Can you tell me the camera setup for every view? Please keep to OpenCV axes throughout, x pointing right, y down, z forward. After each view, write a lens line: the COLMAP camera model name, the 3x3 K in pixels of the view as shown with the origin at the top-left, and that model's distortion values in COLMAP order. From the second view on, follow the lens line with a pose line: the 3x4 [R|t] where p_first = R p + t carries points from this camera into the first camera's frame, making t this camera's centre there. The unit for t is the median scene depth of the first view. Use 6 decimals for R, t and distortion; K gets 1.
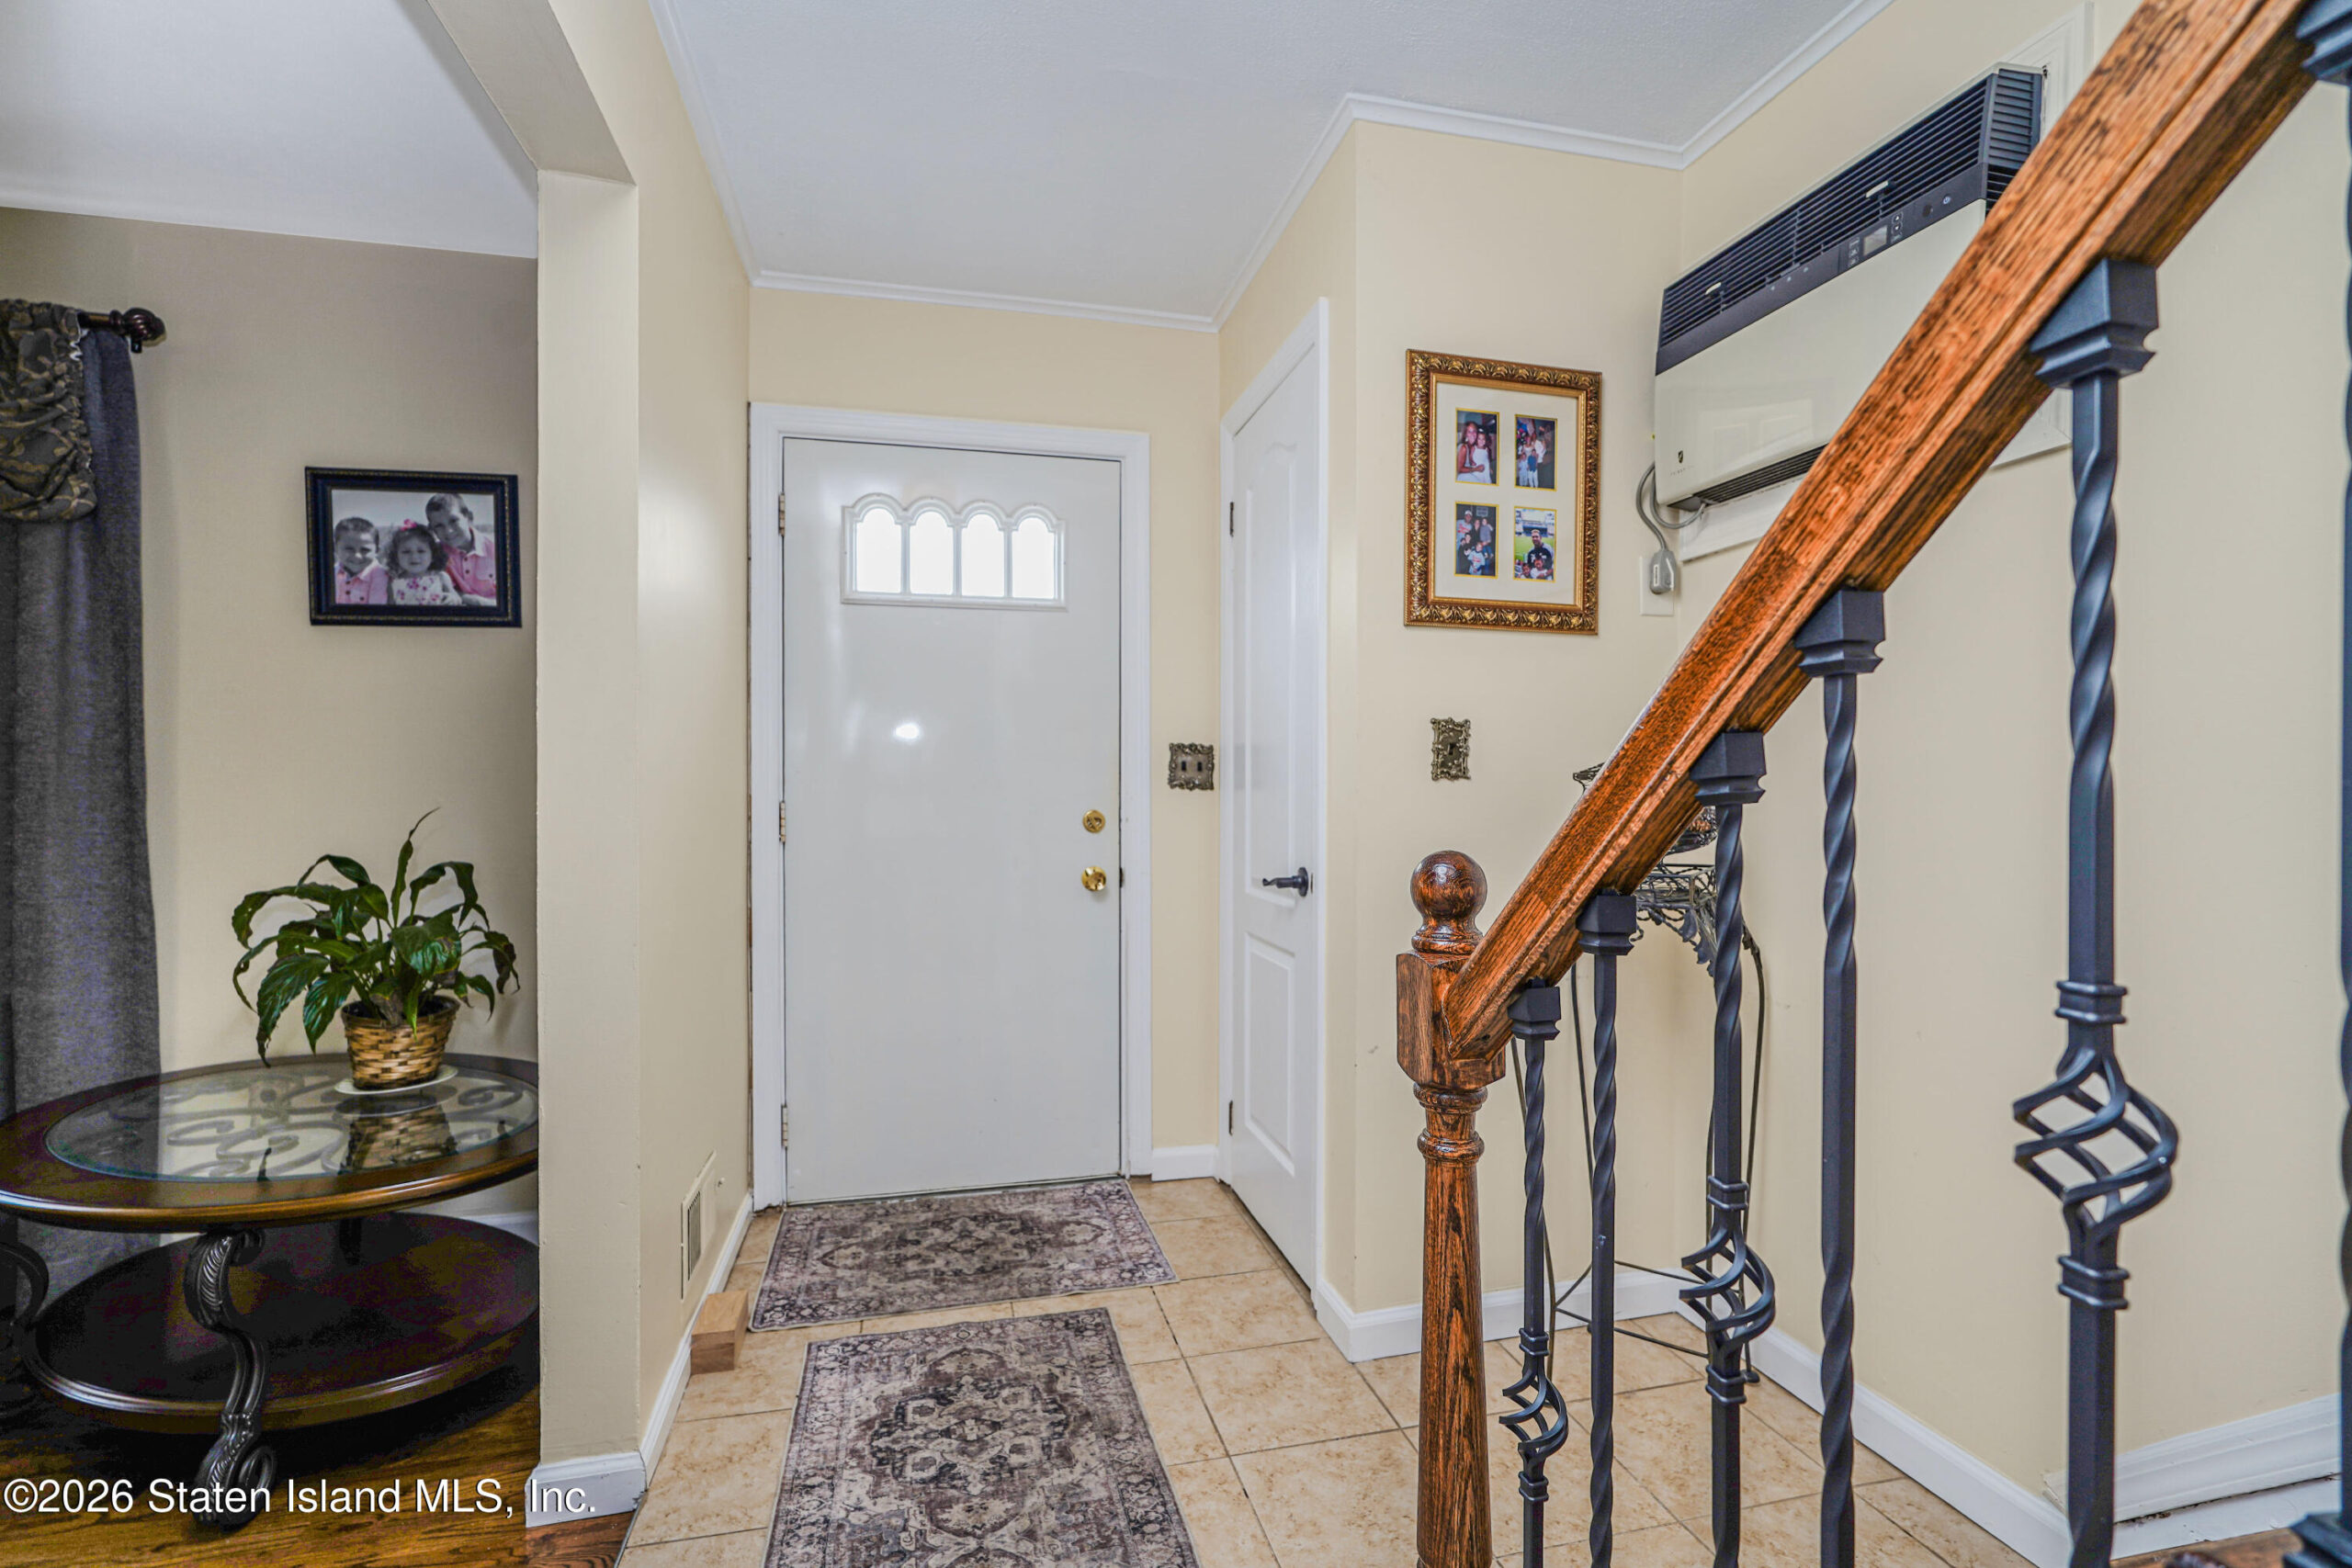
lens RADIAL K [[1036.7, 0, 1181.2], [0, 1036.7, 795.8], [0, 0, 1]] dist [-0.002722, 0.002751]
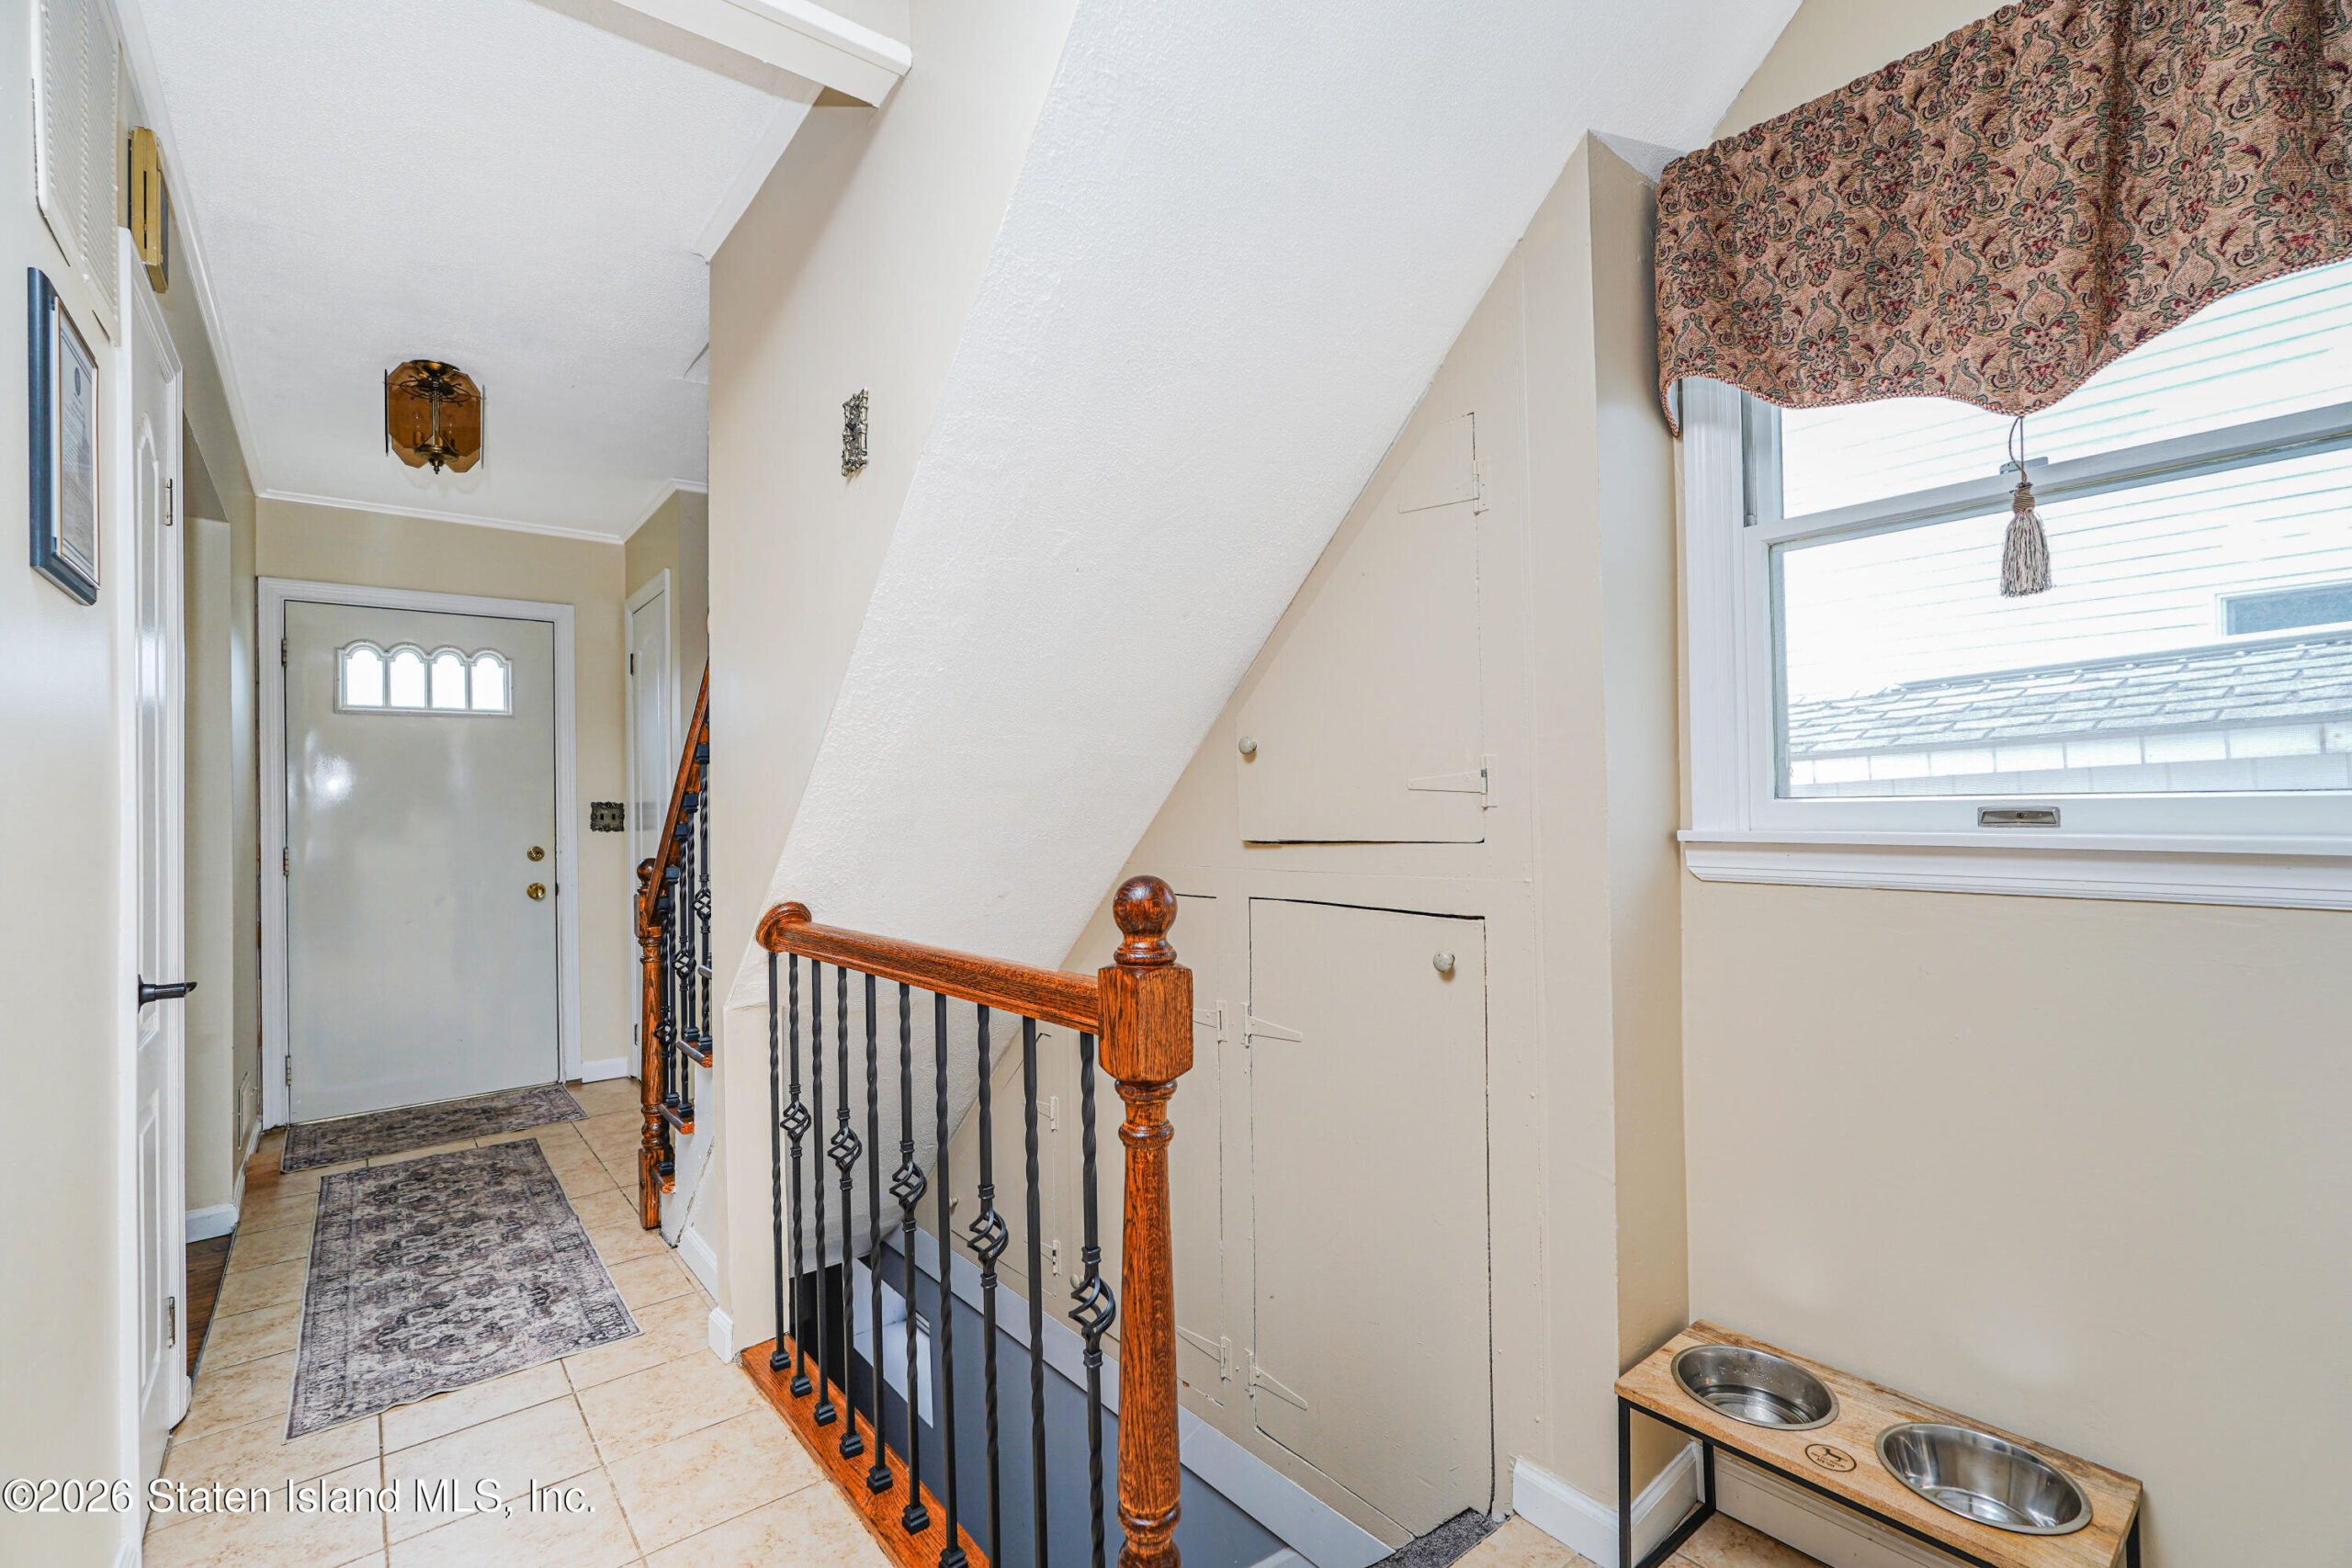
lens RADIAL K [[1036.7, 0, 1180.1], [0, 1036.7, 793.5], [0, 0, 1]] dist [-0.002722, 0.002751]
pose [[0.917111, -0.012886, 0.398425, 0.189128], [0.021864, 0.999599, -0.017998, -0.016599], [-0.398033, 0.025217, 0.917025, -0.834711]]
